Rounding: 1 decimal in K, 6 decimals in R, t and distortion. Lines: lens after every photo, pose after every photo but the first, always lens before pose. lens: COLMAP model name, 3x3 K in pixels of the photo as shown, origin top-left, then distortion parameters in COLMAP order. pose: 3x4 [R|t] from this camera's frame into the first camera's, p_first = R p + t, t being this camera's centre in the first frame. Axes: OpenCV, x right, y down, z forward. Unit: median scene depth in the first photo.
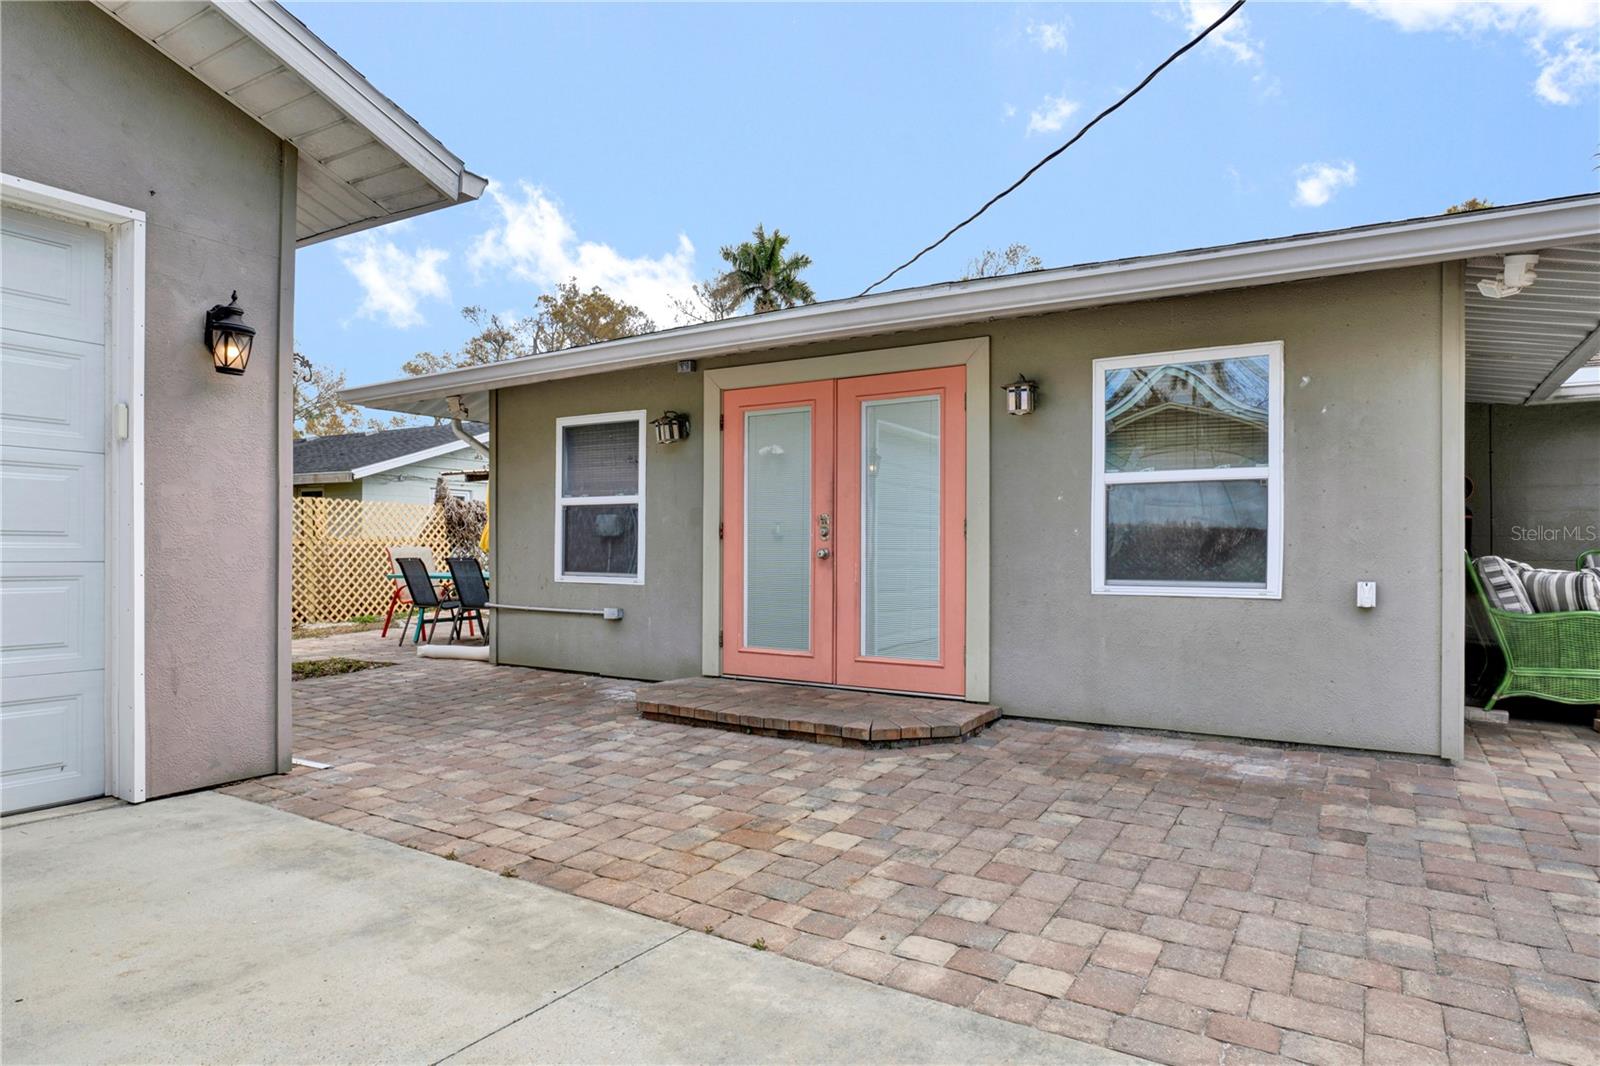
lens RADIAL K [[925.9, 0, 800.0], [0, 925.9, 533.0], [0, 0, 1]] dist [0.000138, 0.000101]
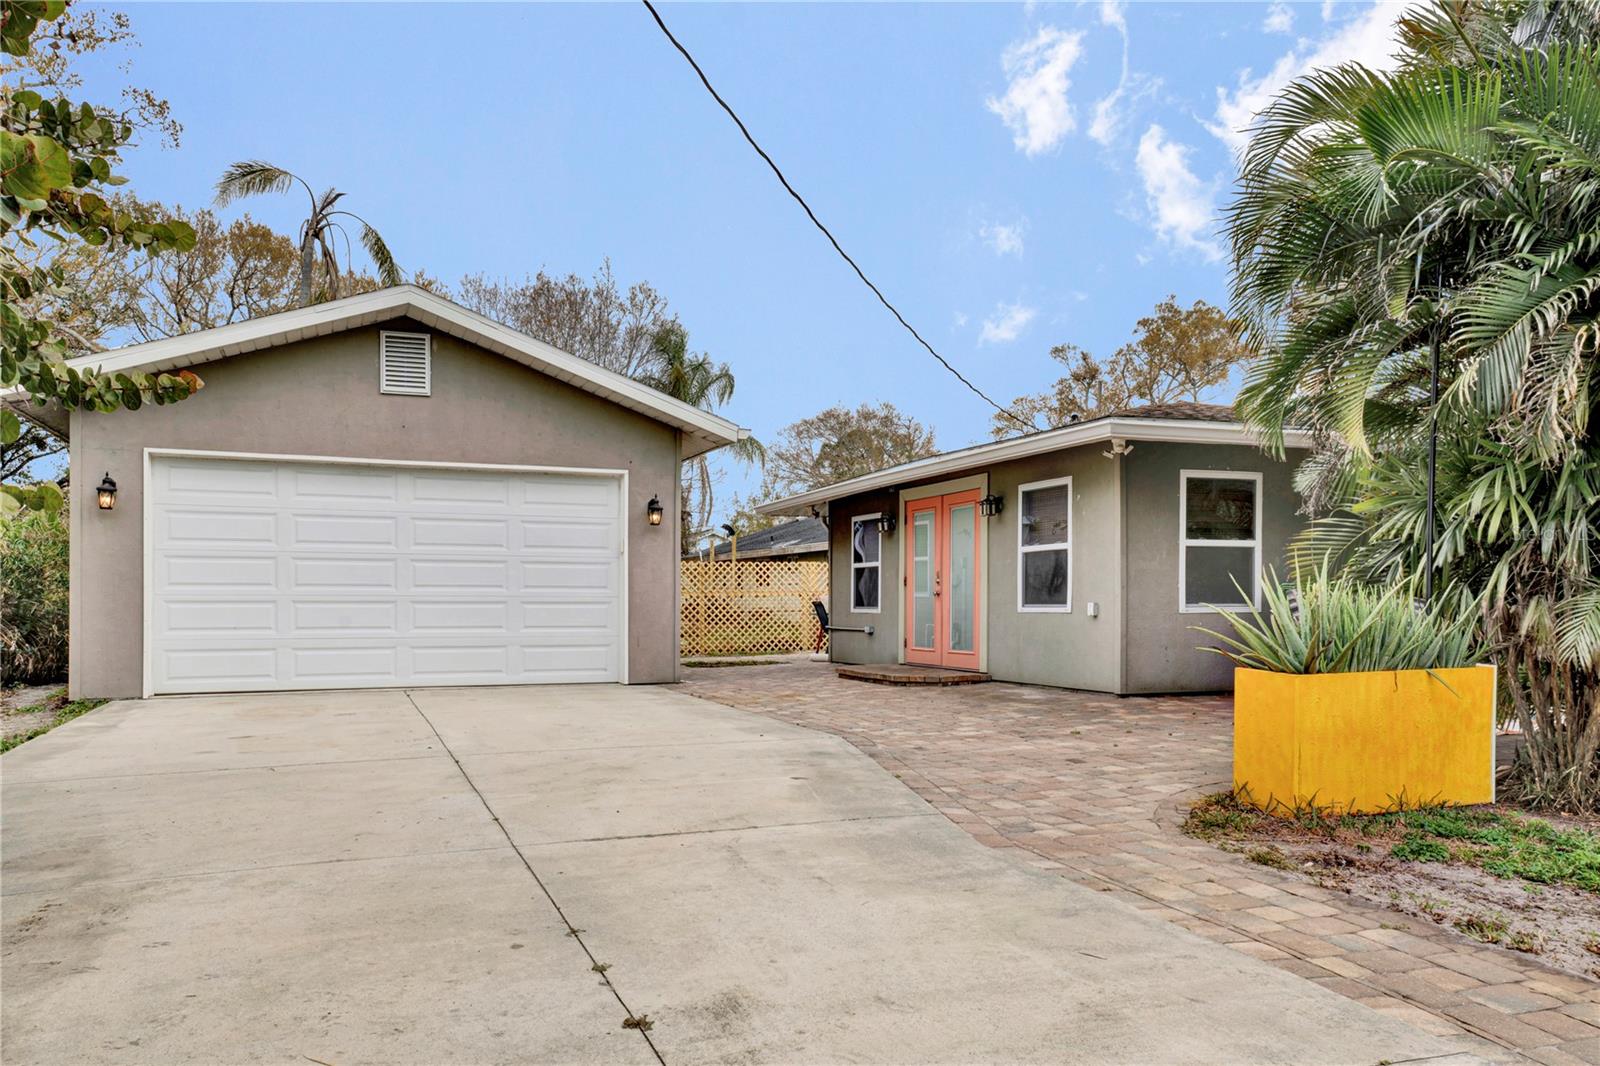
lens RADIAL K [[1119.7, 0, 794.1], [0, 1119.7, 528.1], [0, 0, 1]] dist [0.019880, 0.001612]
pose [[0.804264, -0.045681, -0.592514, 1.206440], [0.014476, 0.998251, -0.057313, 0.017843], [0.594096, 0.037518, 0.803519, -1.003838]]
